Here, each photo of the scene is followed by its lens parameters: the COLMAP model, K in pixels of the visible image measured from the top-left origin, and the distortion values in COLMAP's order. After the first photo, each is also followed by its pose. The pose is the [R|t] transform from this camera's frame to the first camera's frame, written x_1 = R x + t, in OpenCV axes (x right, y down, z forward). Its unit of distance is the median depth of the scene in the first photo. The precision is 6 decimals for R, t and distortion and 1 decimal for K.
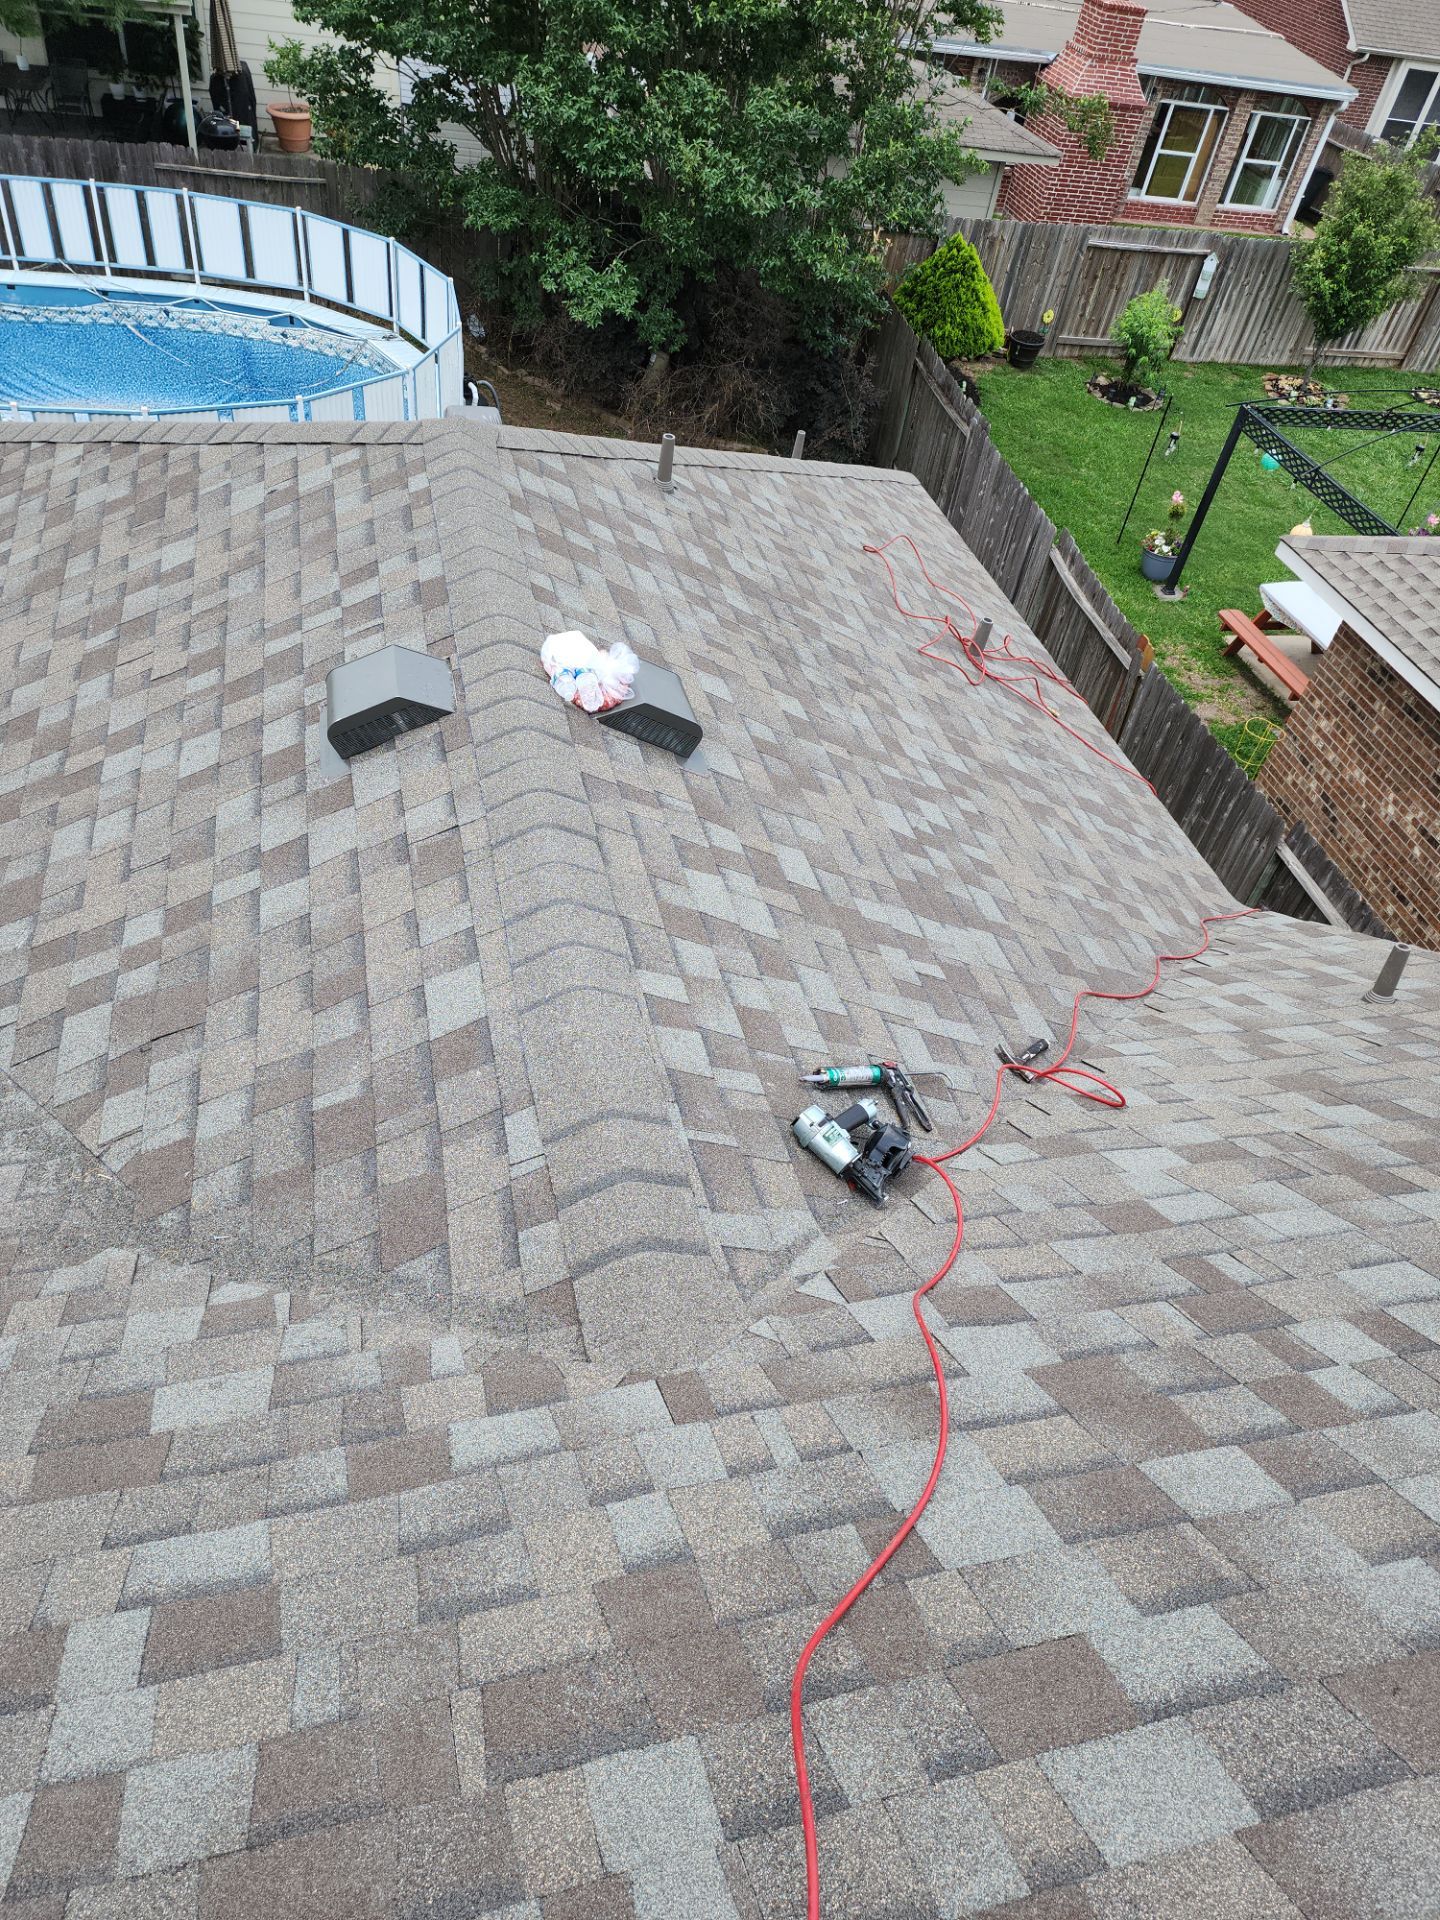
lens RADIAL K [[1271.6, 0, 713.0], [0, 1271.6, 959.2], [0, 0, 1]] dist [0.078930, -0.063602]
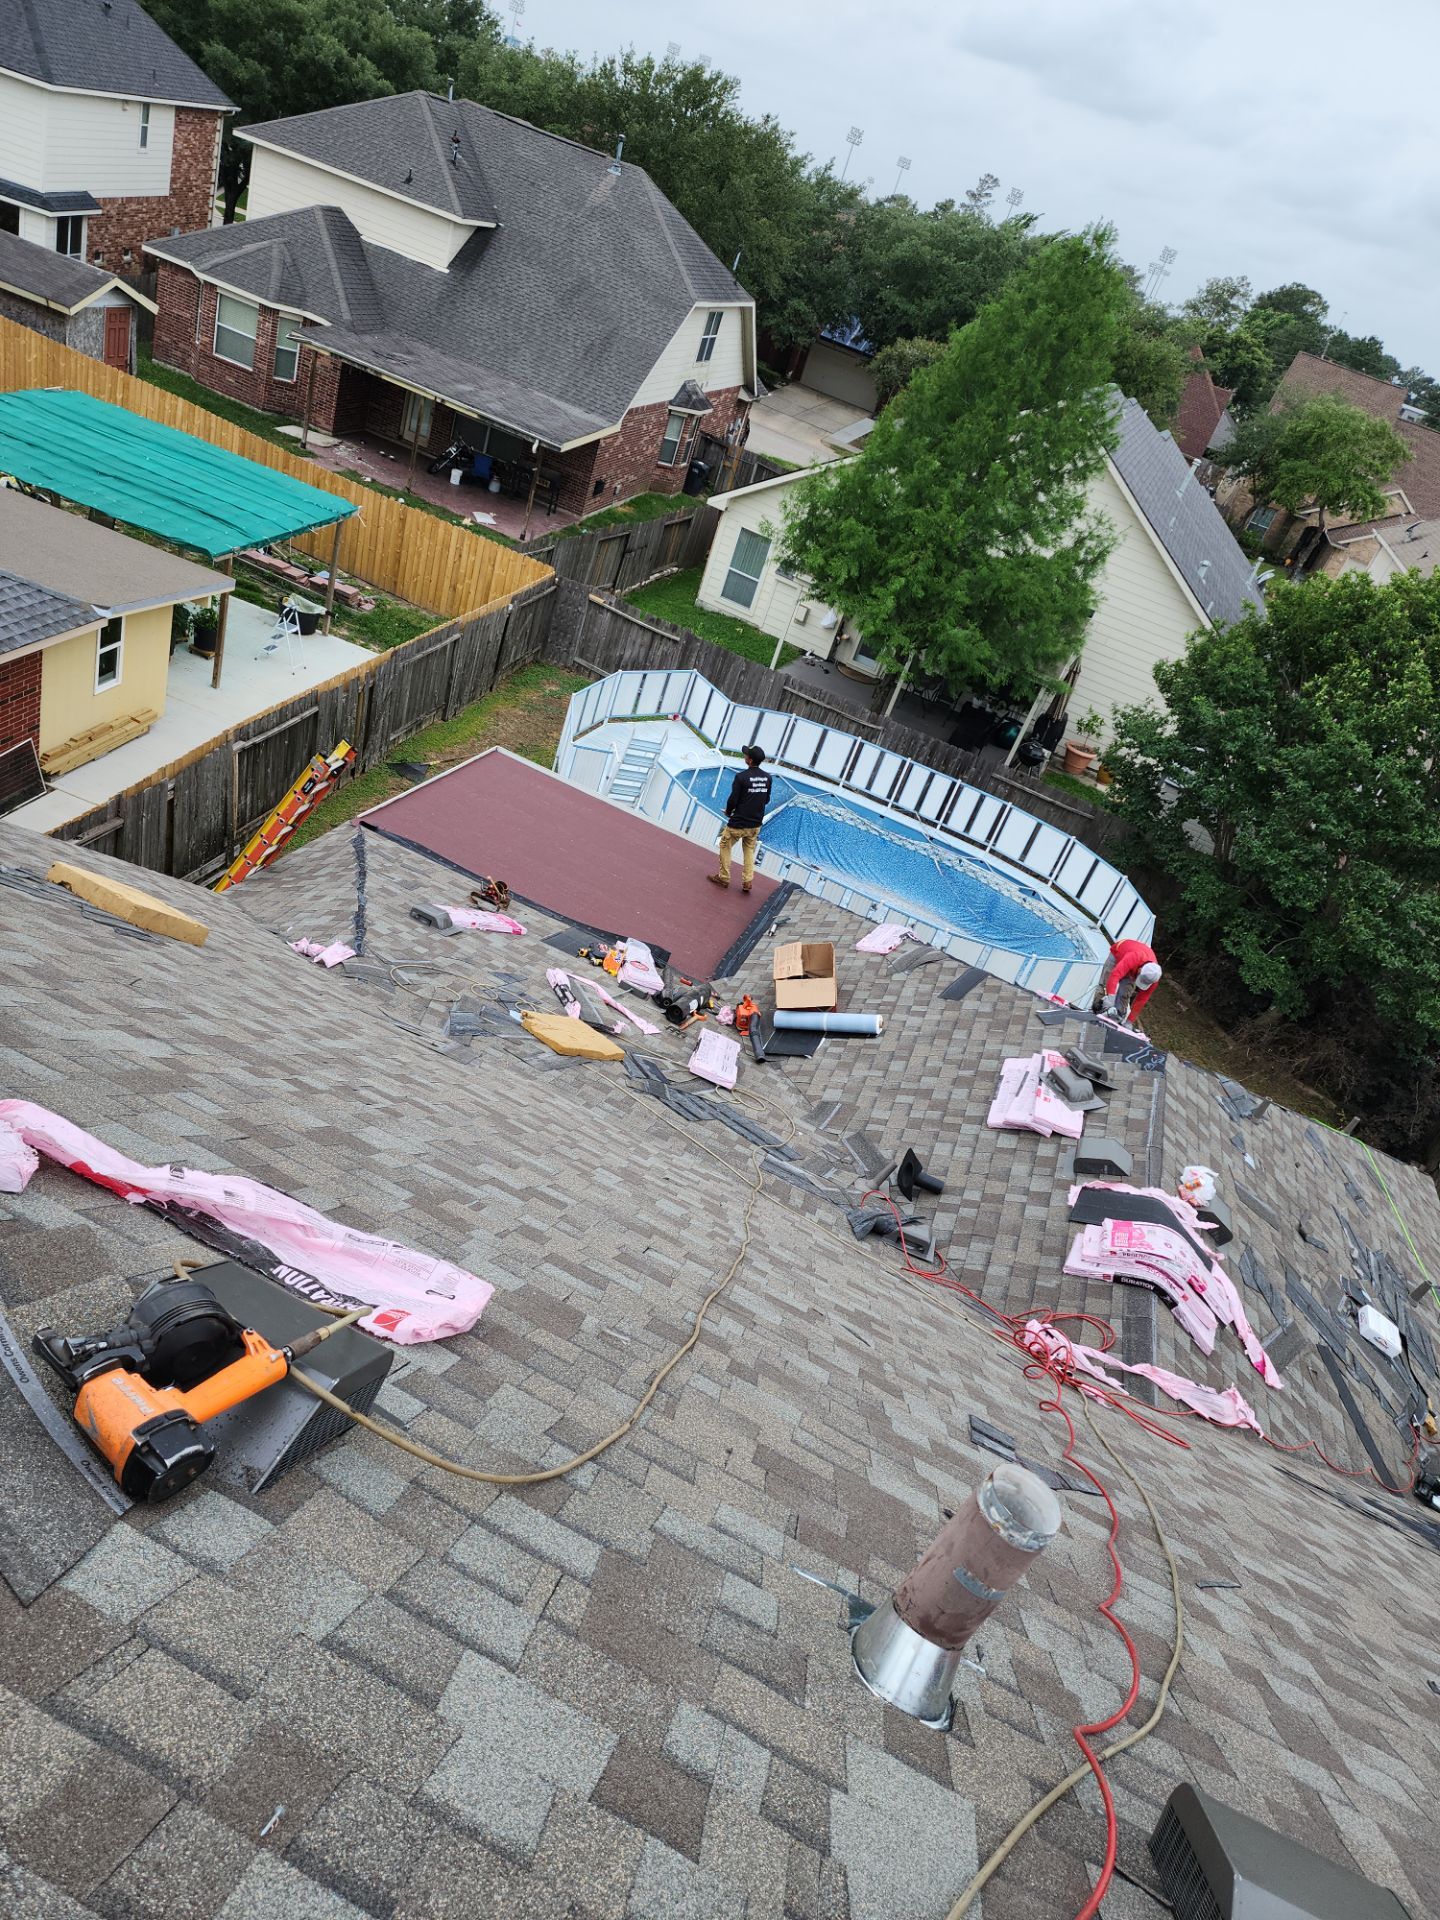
lens RADIAL K [[1249.3, 0, 716.8], [0, 1249.3, 976.6], [0, 0, 1]] dist [0.095799, -0.079508]
pose [[0.827101, 0.395184, -0.399666, -0.012104], [-0.507232, 0.831131, -0.227898, 0.099405], [0.242113, 0.391218, 0.887880, -0.330892]]
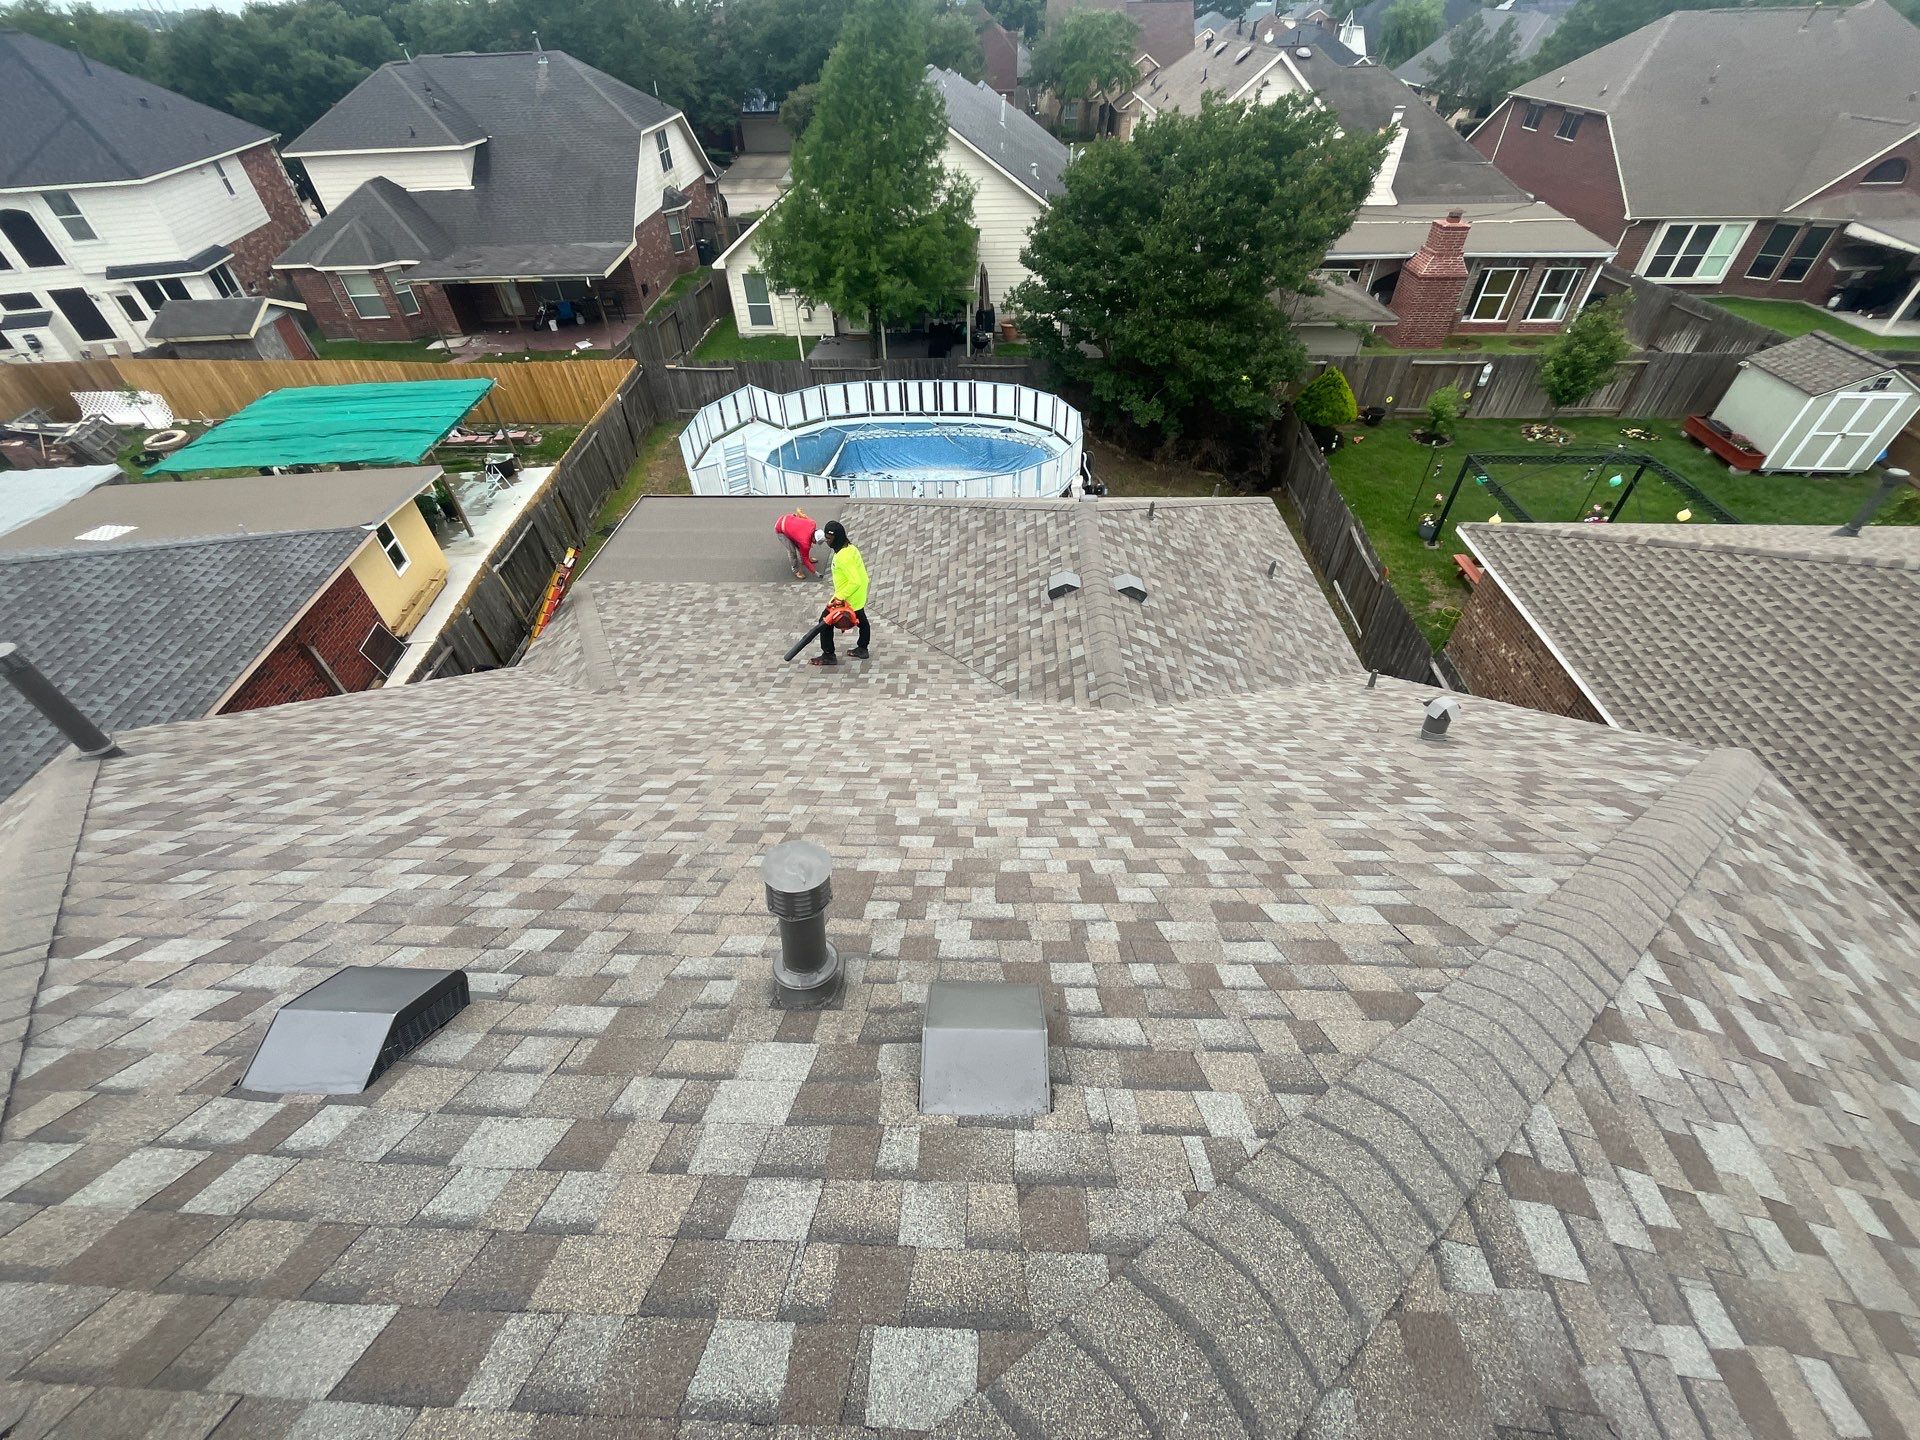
lens RADIAL K [[762.5, 0, 960.0], [0, 762.5, 720.0], [0, 0, 1]] dist [-0.005112, -0.000514]
pose [[0.950290, 0.071651, -0.303010, 0.043974], [-0.083051, 0.996234, -0.024888, 0.071640], [0.300086, 0.048816, 0.952662, -0.314552]]
